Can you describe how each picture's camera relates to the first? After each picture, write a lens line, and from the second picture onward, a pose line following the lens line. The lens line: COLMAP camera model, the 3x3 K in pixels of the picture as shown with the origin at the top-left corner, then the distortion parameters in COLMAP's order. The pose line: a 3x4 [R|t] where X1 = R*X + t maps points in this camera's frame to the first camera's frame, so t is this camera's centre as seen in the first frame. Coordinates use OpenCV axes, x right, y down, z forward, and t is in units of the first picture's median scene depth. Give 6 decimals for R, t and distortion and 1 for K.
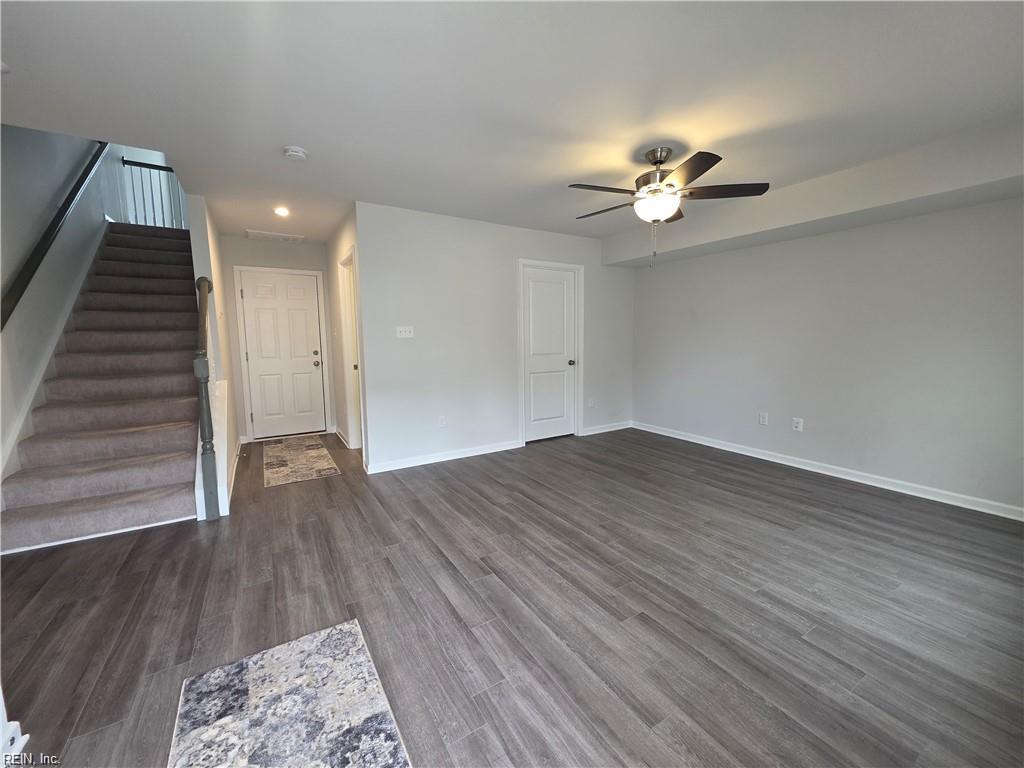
lens RADIAL K [[407.9, 0, 510.7], [0, 407.9, 378.9], [0, 0, 1]] dist [0.007610, -0.000049]
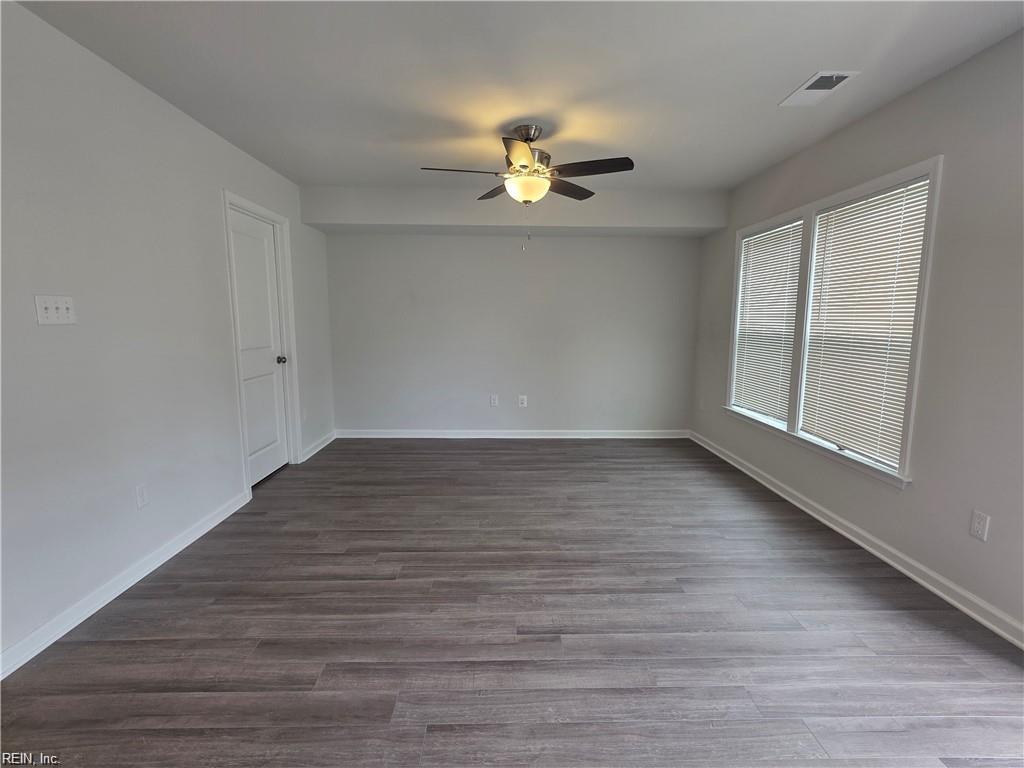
lens RADIAL K [[480.2, 0, 516.4], [0, 480.2, 380.4], [0, 0, 1]] dist [0.005108, 0.001109]
pose [[0.502035, -0.097314, 0.859355, -0.664646], [0.078094, 0.994691, 0.067017, -0.055894], [-0.861314, 0.033466, 0.506969, 0.483987]]
